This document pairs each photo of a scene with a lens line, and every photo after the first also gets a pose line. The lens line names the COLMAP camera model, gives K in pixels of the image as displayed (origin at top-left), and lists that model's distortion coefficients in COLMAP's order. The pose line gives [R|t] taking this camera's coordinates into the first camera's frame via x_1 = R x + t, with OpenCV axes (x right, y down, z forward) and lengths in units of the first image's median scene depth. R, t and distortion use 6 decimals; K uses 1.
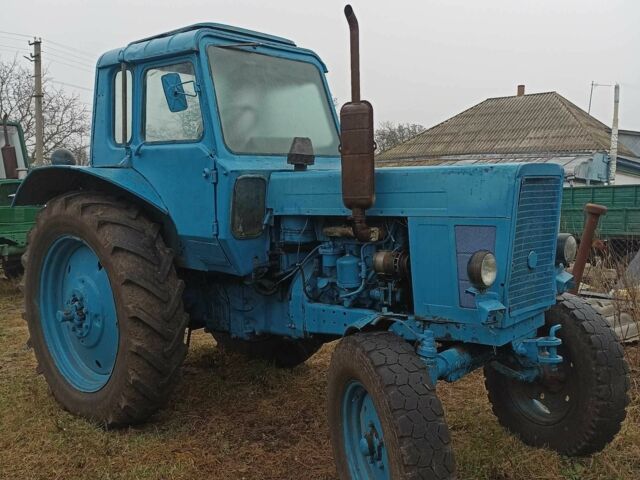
lens RADIAL K [[620.2, 0, 320.4], [0, 620.2, 240.3], [0, 0, 1]] dist [0.066116, 0.000000]
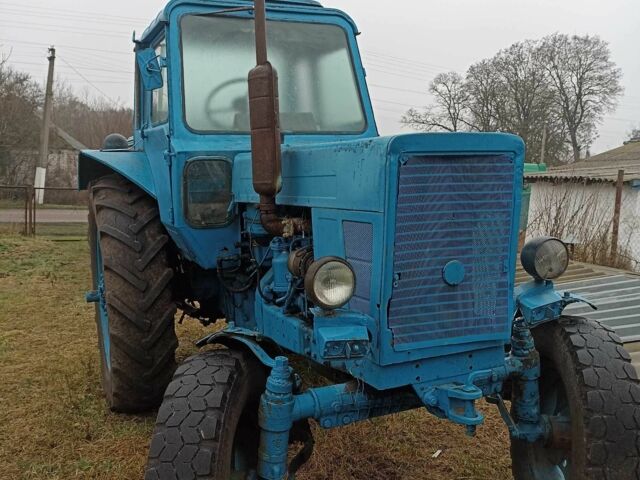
lens RADIAL K [[620.2, 0, 319.8], [0, 620.2, 238.7], [0, 0, 1]] dist [0.066116, 0.000000]
pose [[0.909918, 0.040271, -0.412828, 0.396637], [-0.031144, 0.999099, 0.028817, -0.017733], [0.413616, -0.013364, 0.910353, 0.246956]]
